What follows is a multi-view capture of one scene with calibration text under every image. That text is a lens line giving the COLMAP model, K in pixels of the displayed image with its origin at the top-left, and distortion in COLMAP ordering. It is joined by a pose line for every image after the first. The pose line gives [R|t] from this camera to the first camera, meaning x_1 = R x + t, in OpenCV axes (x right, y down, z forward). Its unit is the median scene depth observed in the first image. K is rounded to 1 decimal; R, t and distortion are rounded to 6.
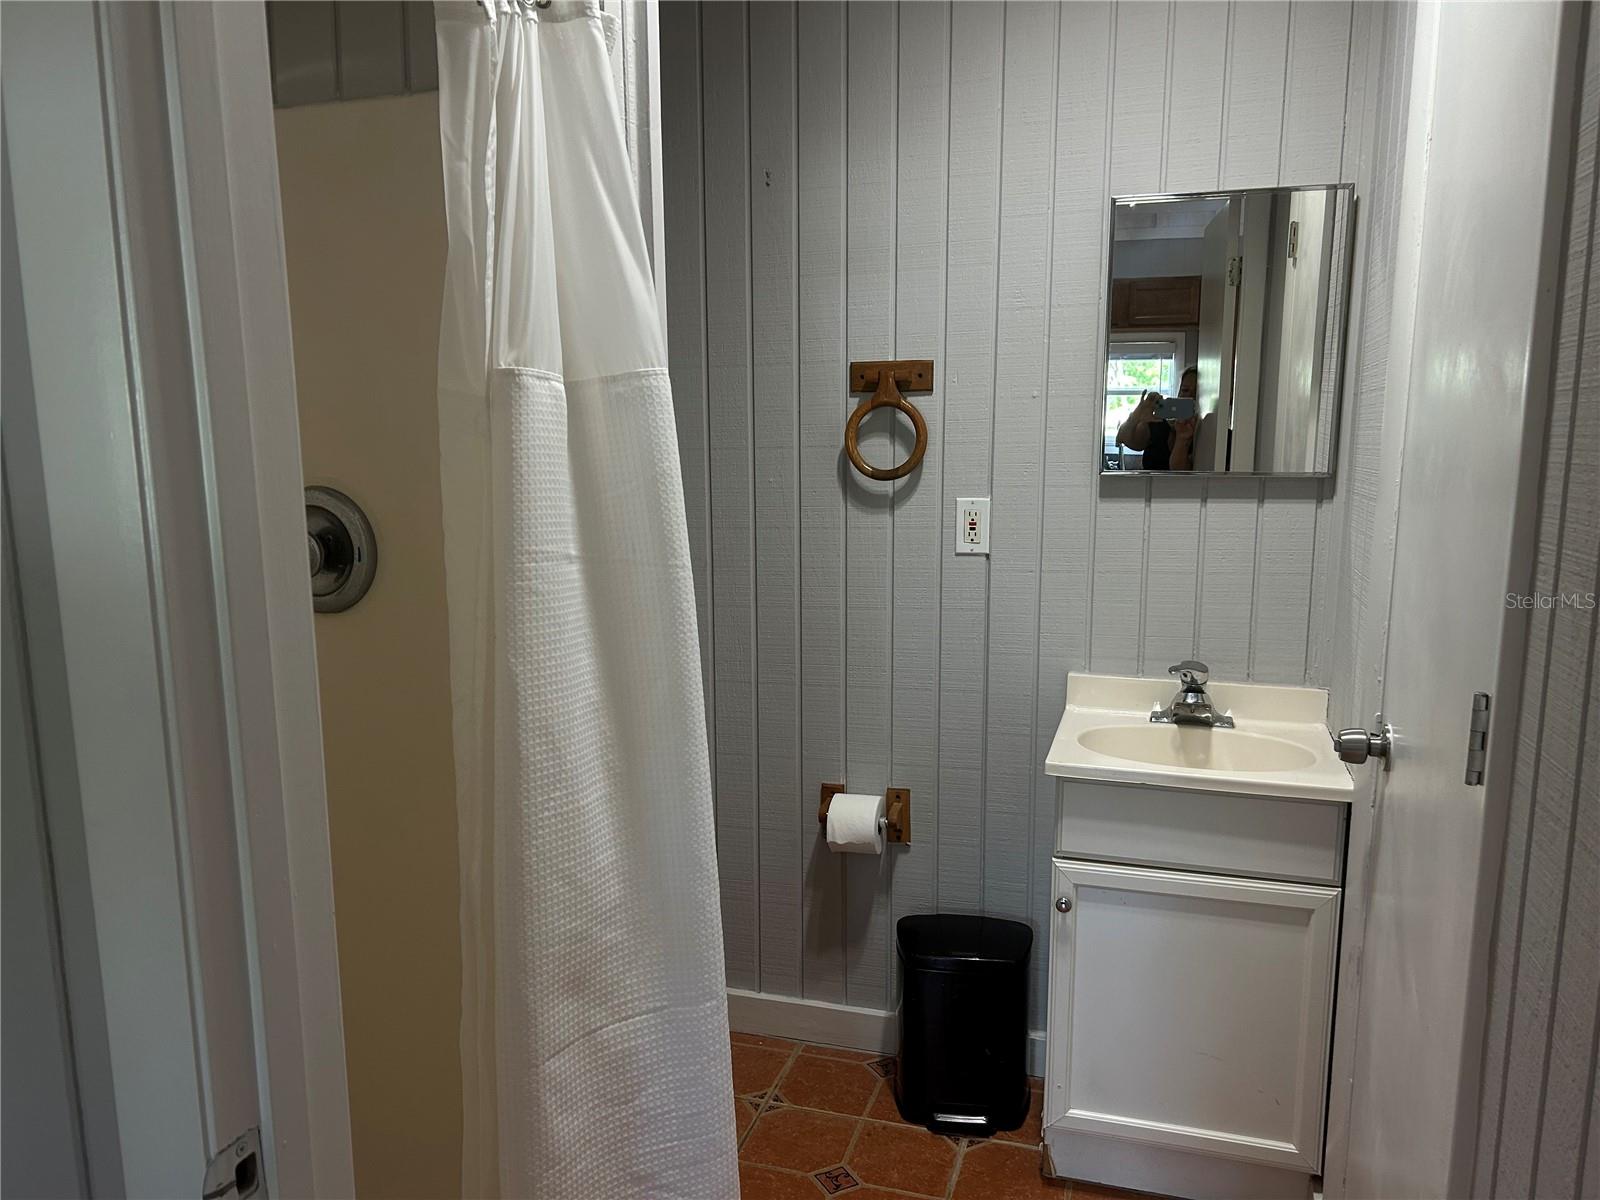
lens RADIAL K [[1232.8, 0, 792.3], [0, 1232.8, 602.8], [0, 0, 1]] dist [0.070435, -0.014868]
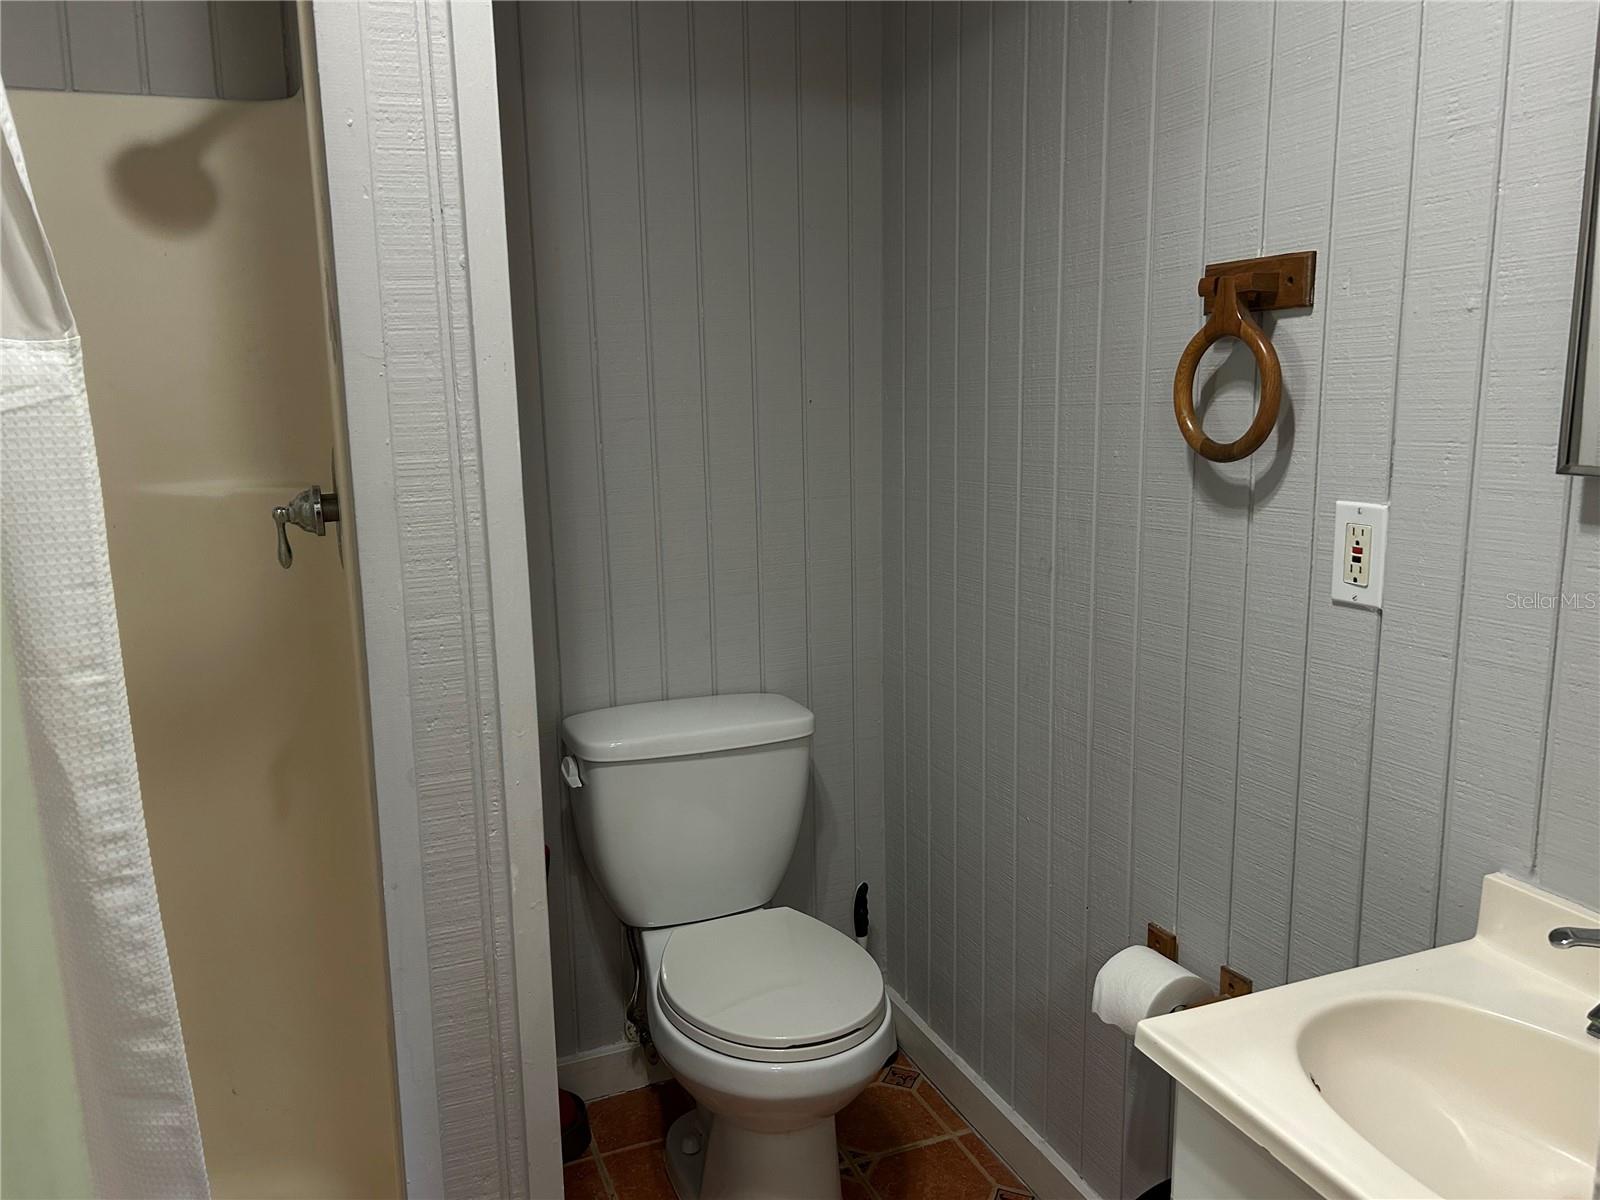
lens RADIAL K [[1232.8, 0, 799.9], [0, 1232.8, 592.9], [0, 0, 1]] dist [0.070435, -0.014868]
pose [[0.635668, 0.134966, -0.760072, 0.425691], [-0.118682, 0.989978, 0.076534, -0.060478], [0.762785, 0.041557, 0.645316, 0.476563]]
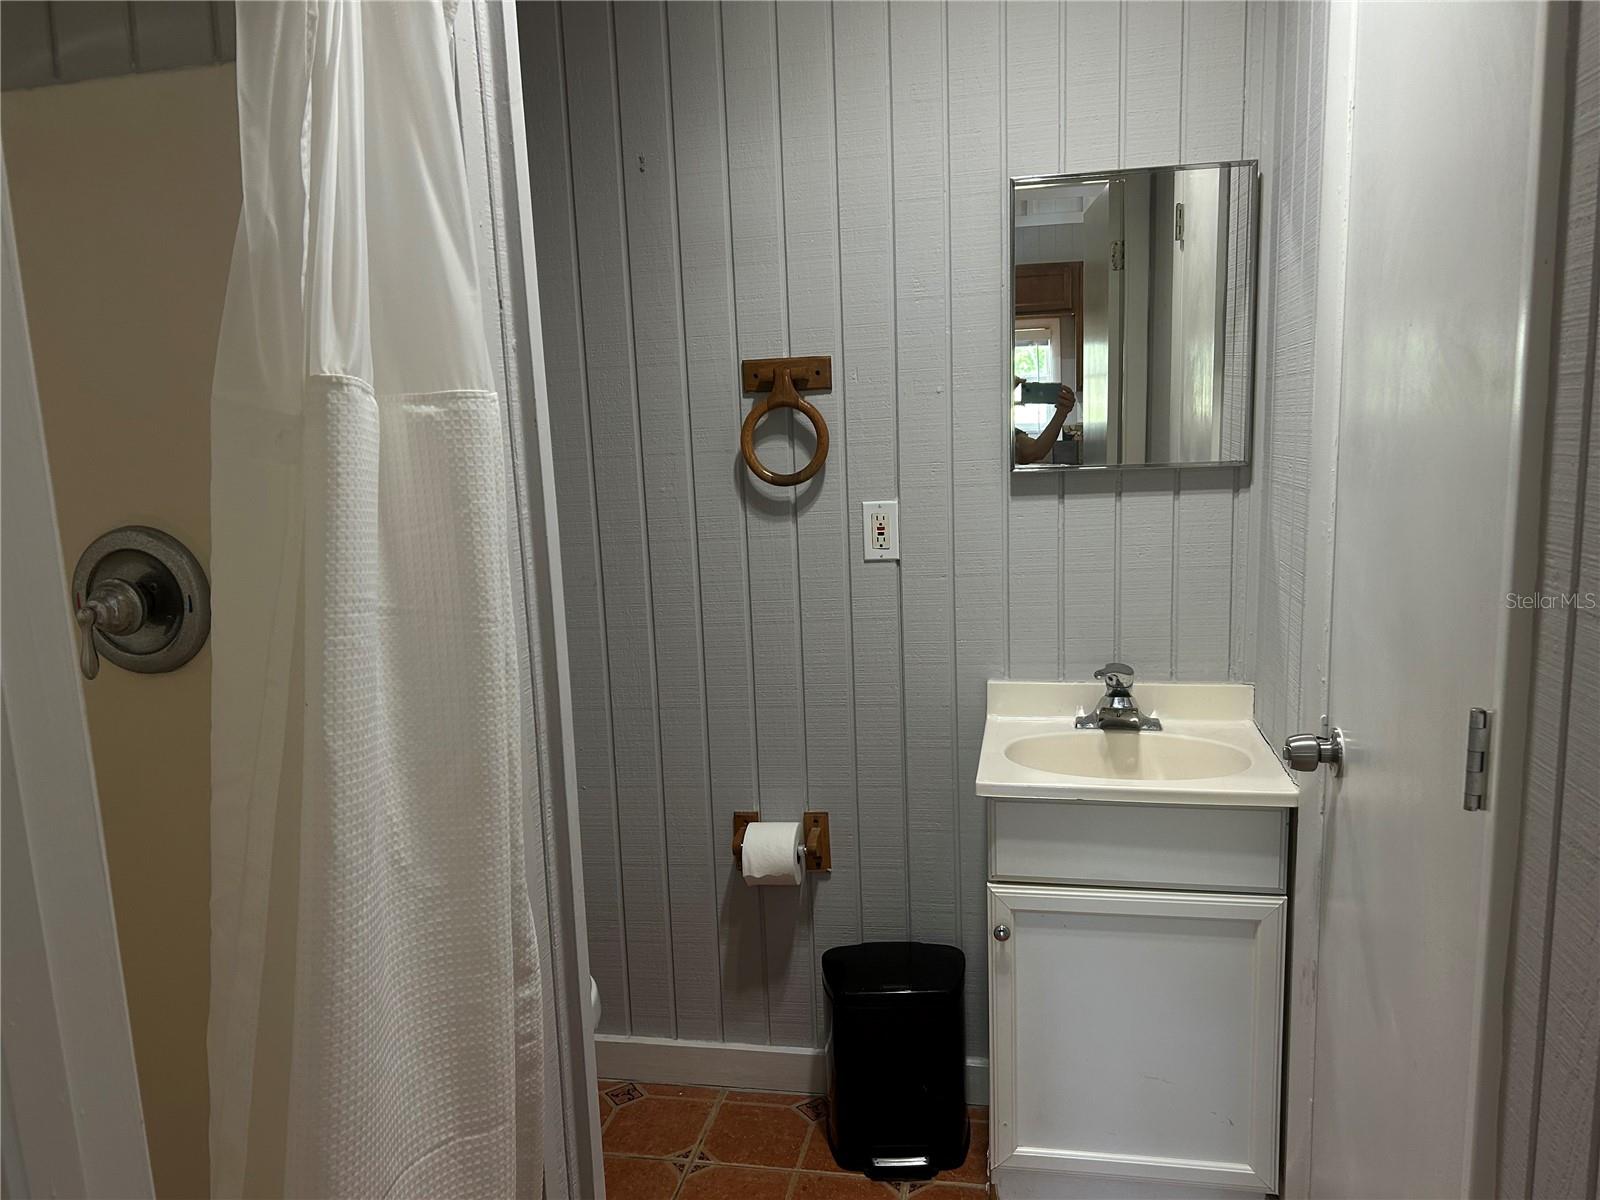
lens RADIAL K [[1232.8, 0, 800.6], [0, 1232.8, 605.3], [0, 0, 1]] dist [0.070435, -0.014868]
pose [[0.993702, -0.051450, 0.099545, -0.011940], [0.050800, 0.998668, 0.009055, -0.017677], [-0.099878, -0.003941, 0.994992, 0.072084]]
